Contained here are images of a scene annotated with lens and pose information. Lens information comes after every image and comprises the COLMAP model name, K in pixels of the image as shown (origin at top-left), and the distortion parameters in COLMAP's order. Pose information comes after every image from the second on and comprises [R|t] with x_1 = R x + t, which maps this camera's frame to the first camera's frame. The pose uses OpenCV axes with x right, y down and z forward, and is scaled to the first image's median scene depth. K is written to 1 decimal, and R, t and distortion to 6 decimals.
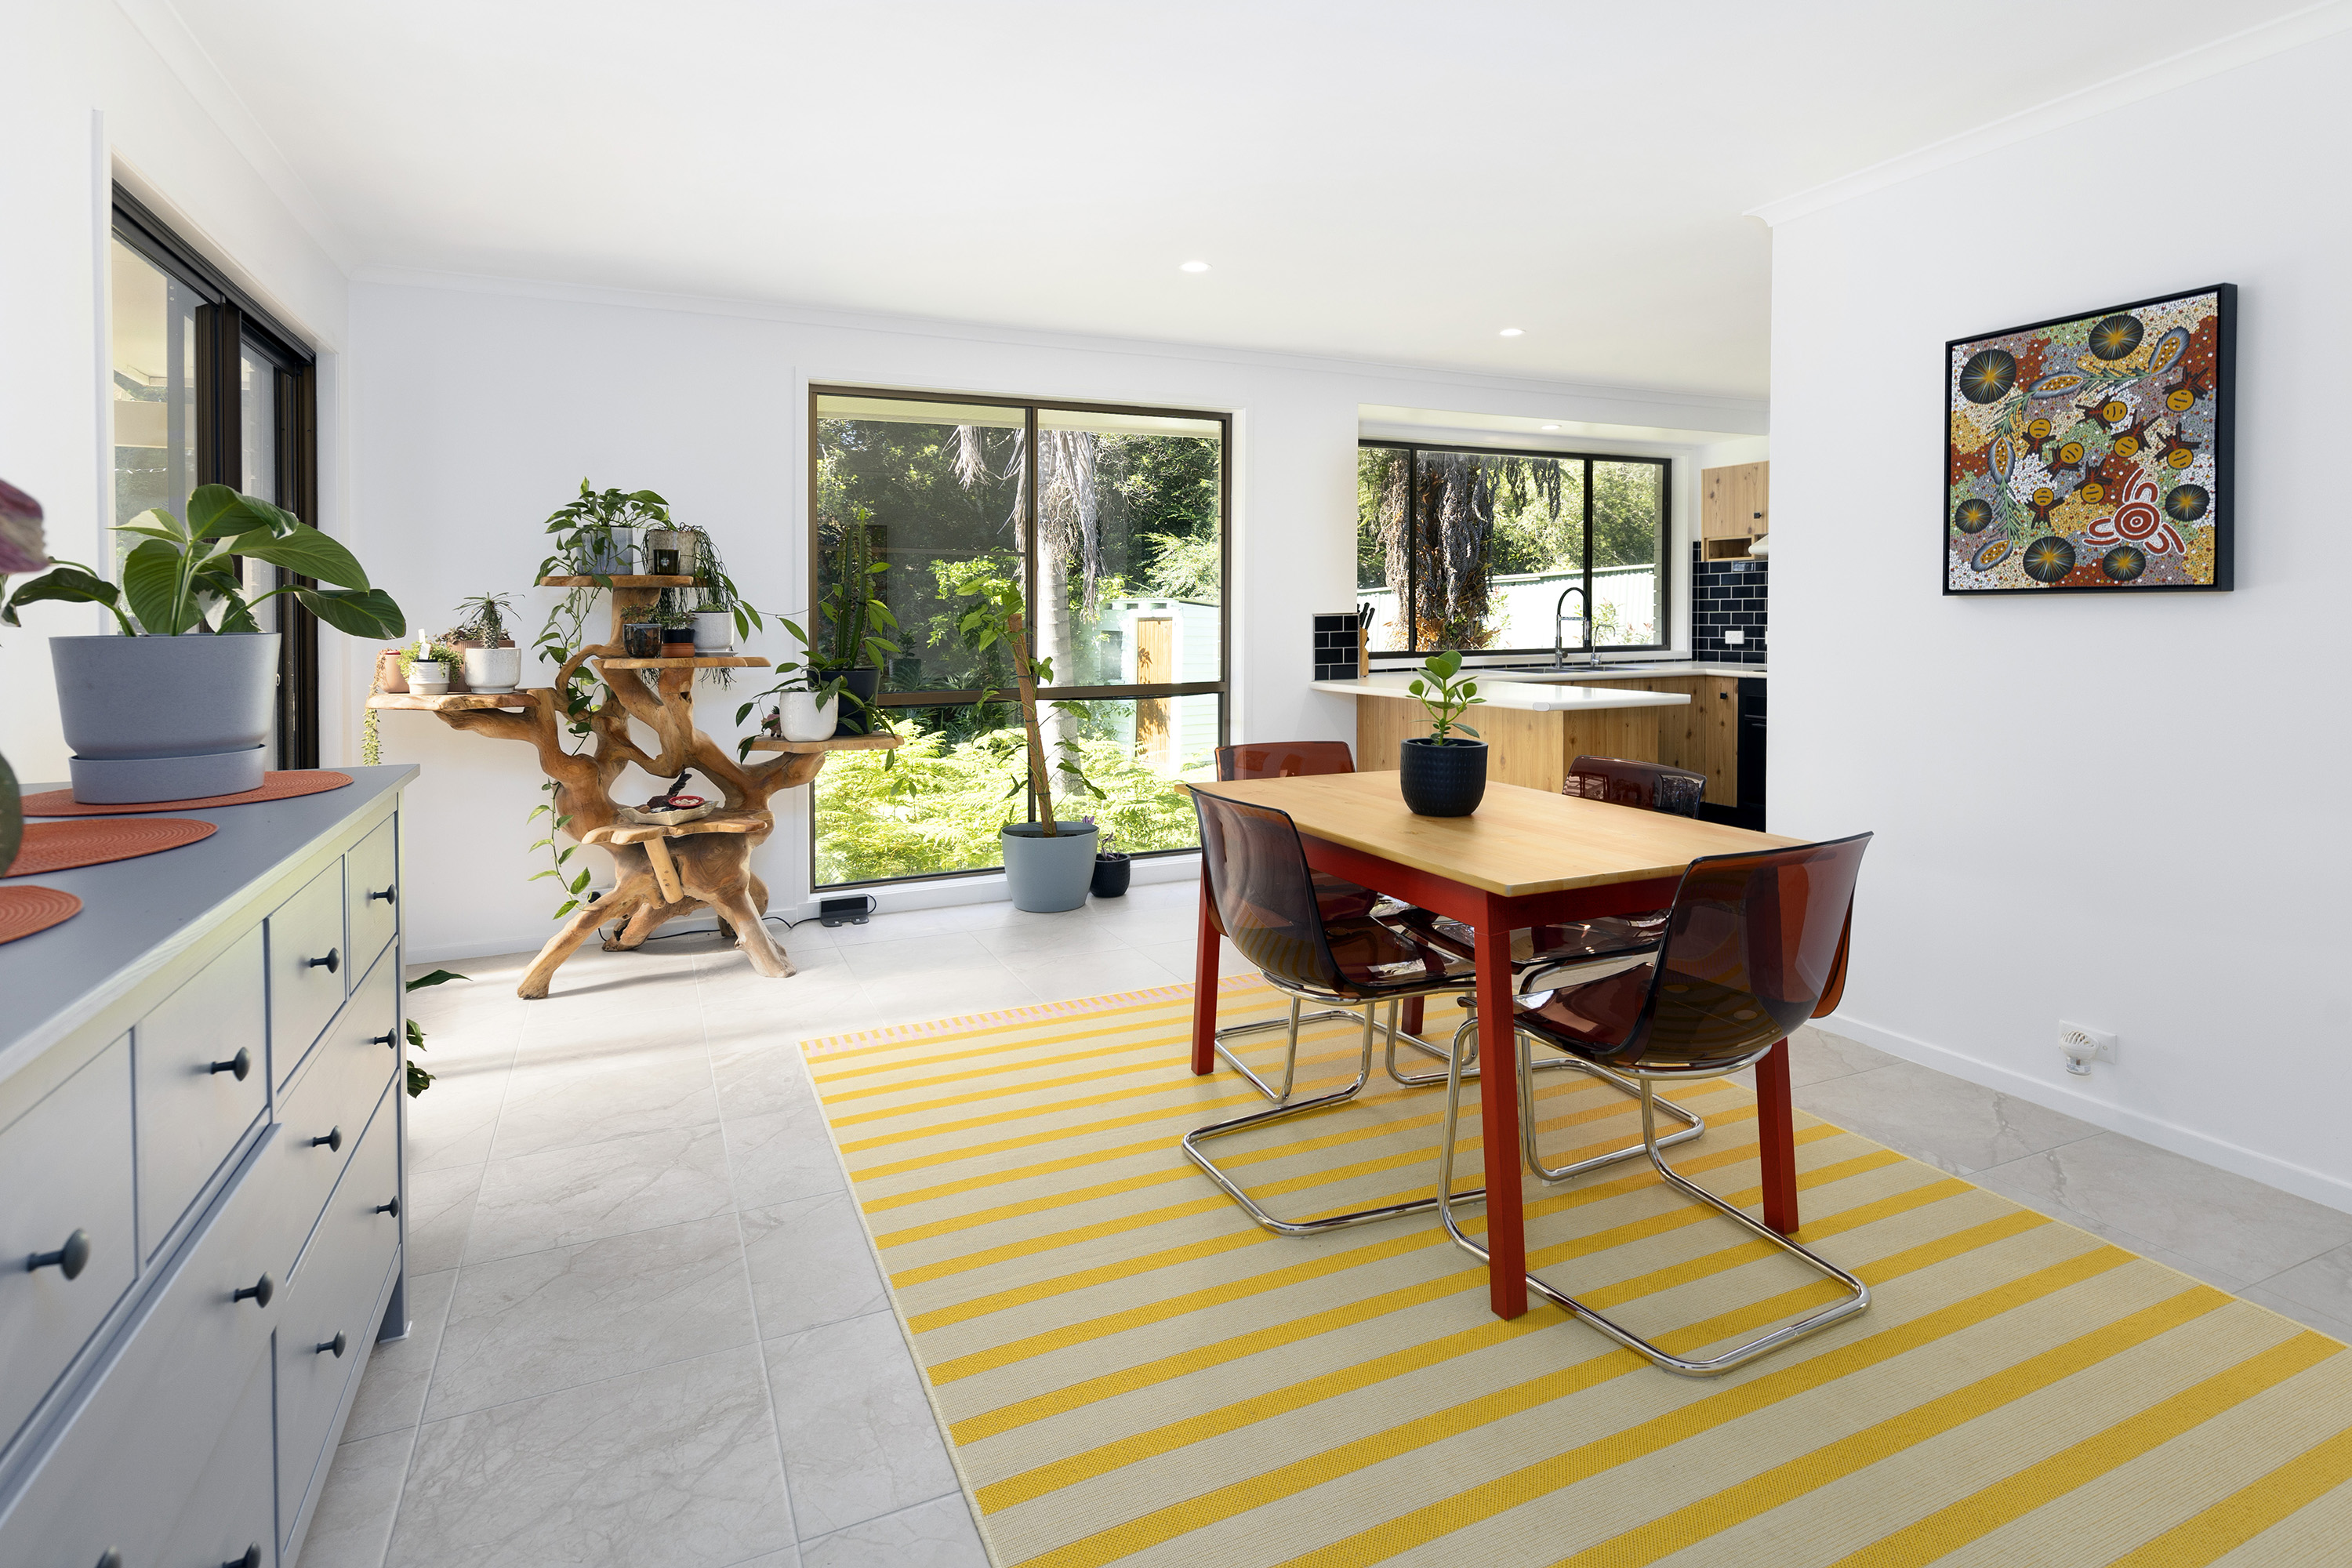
lens RADIAL K [[1212.5, 0, 1179.2], [0, 1212.5, 702.0], [0, 0, 1]] dist [0.000287, 0.000026]
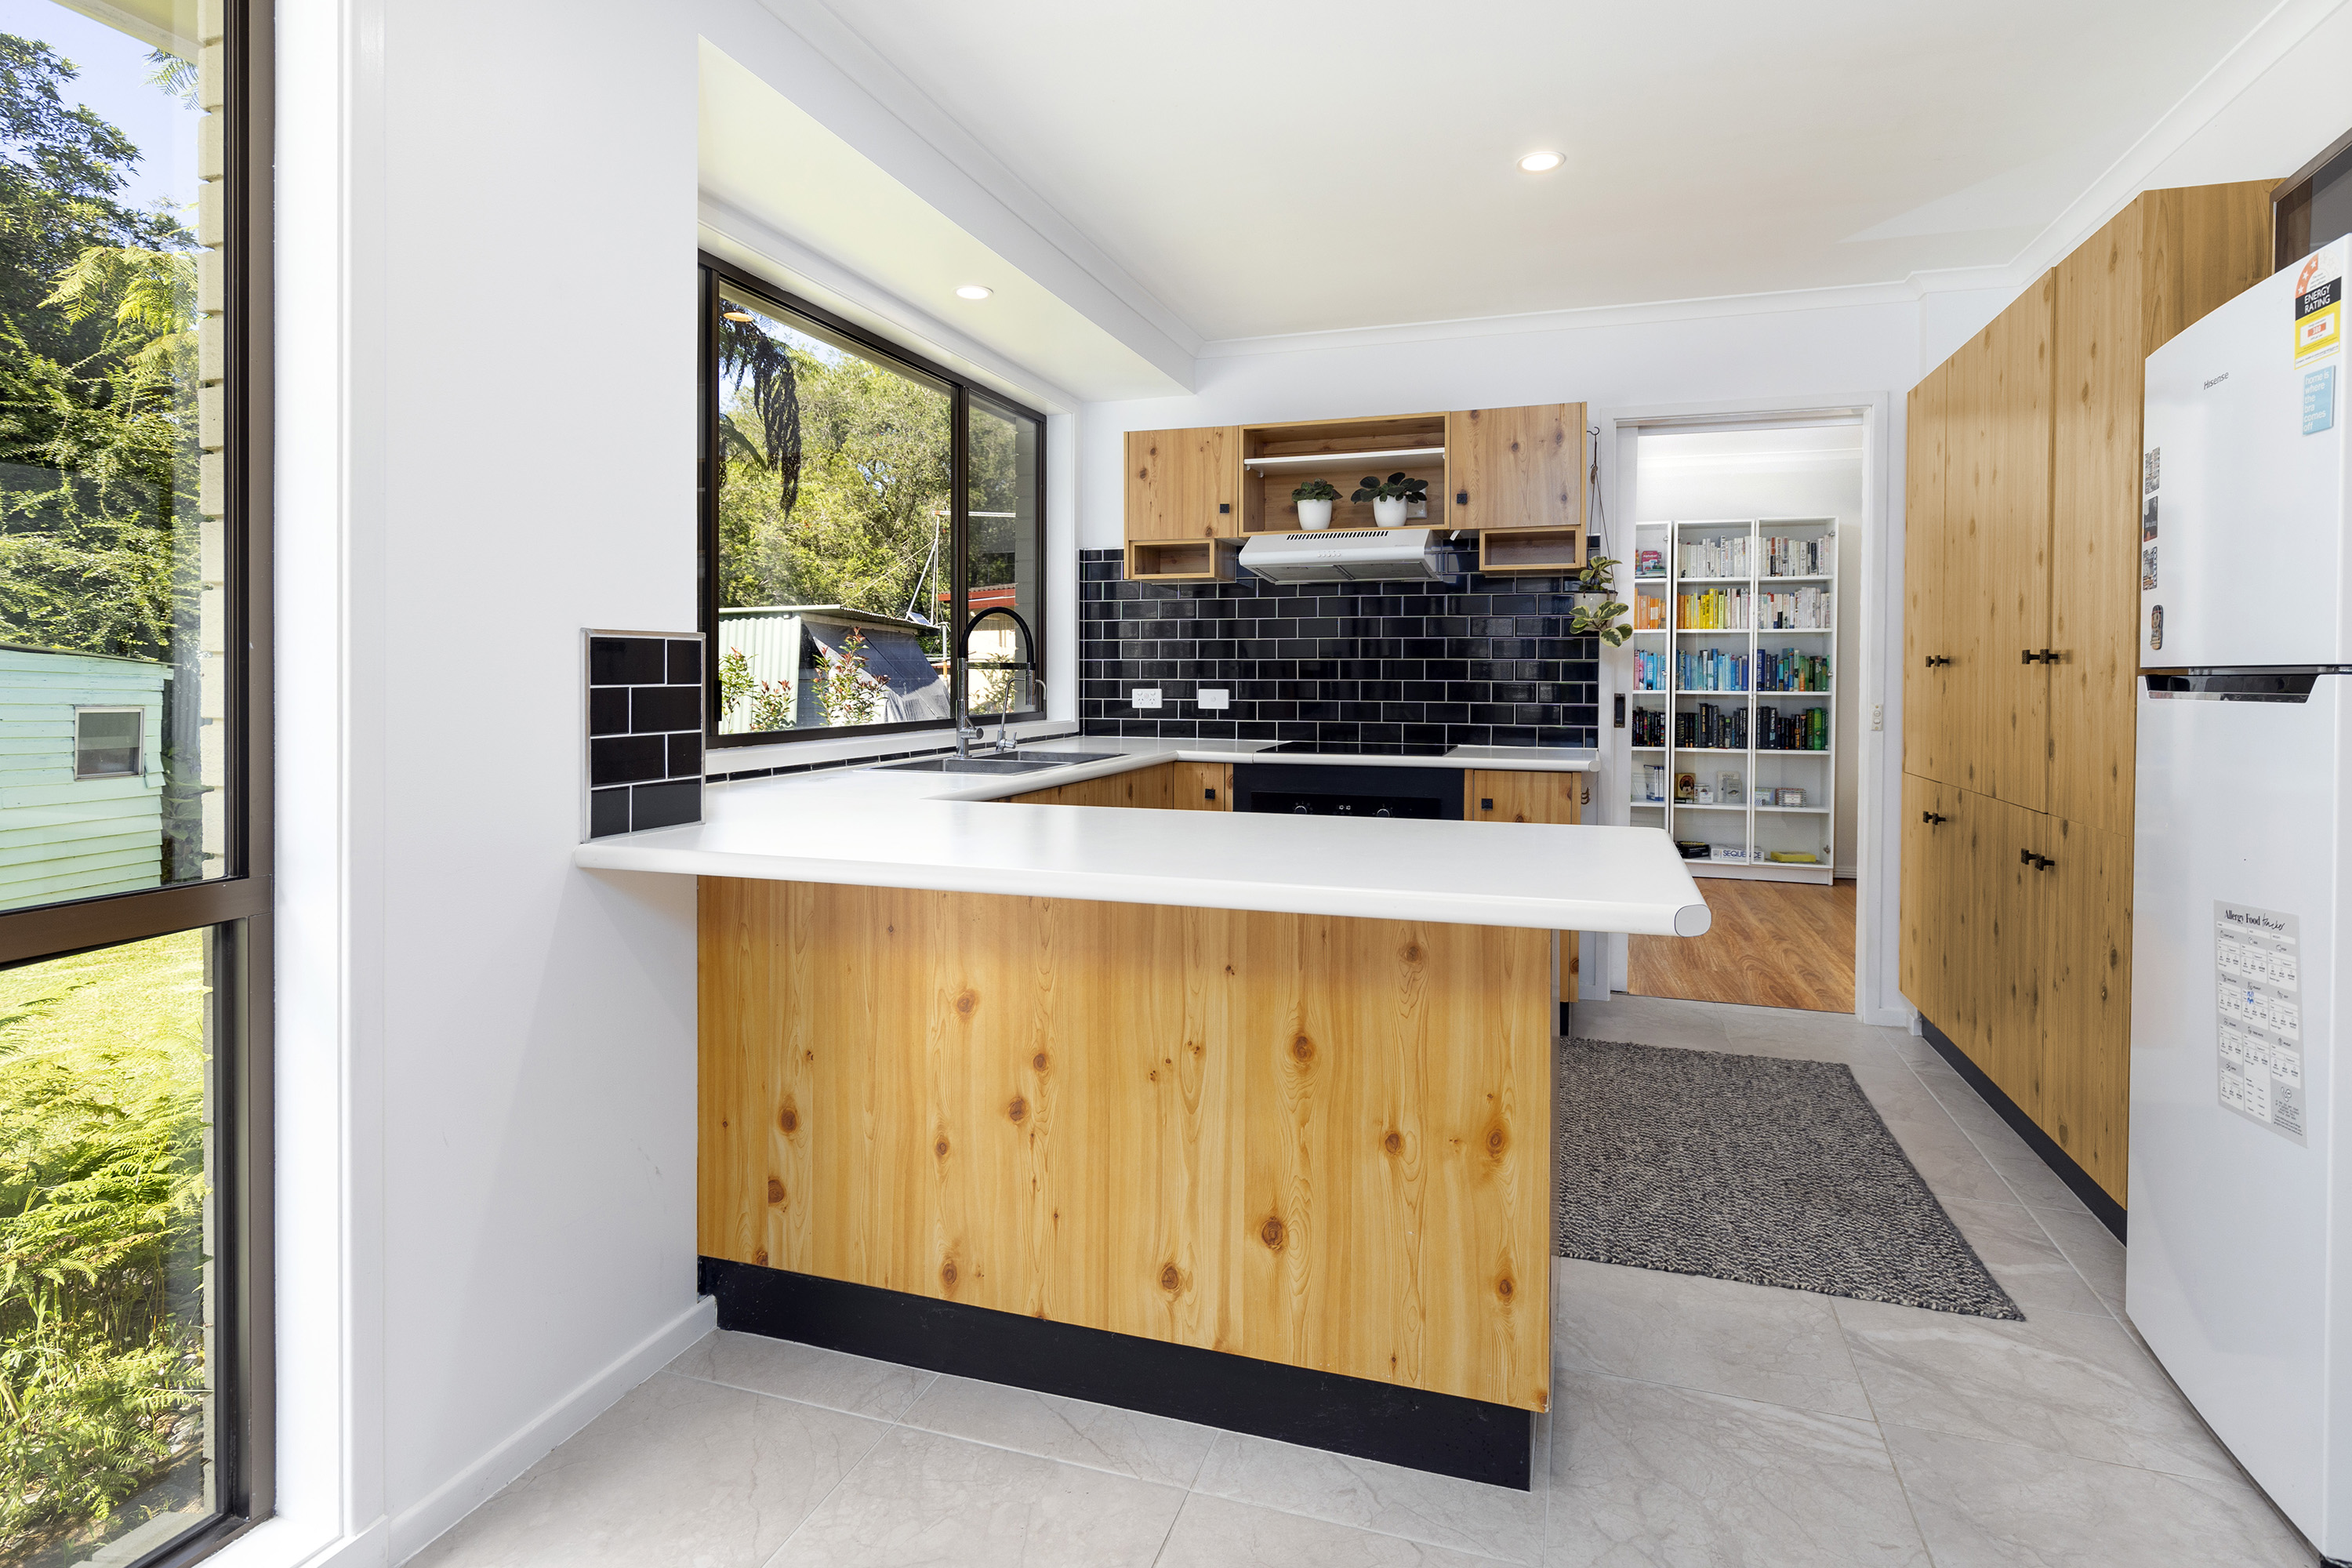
lens RADIAL K [[1212.5, 0, 1179.2], [0, 1212.5, 702.0], [0, 0, 1]] dist [0.000287, 0.000026]
pose [[0.678539, -0.006758, 0.734533, -0.011899], [0.045456, 0.998428, -0.032804, -0.030063], [-0.733156, 0.055647, 0.677780, 0.561601]]
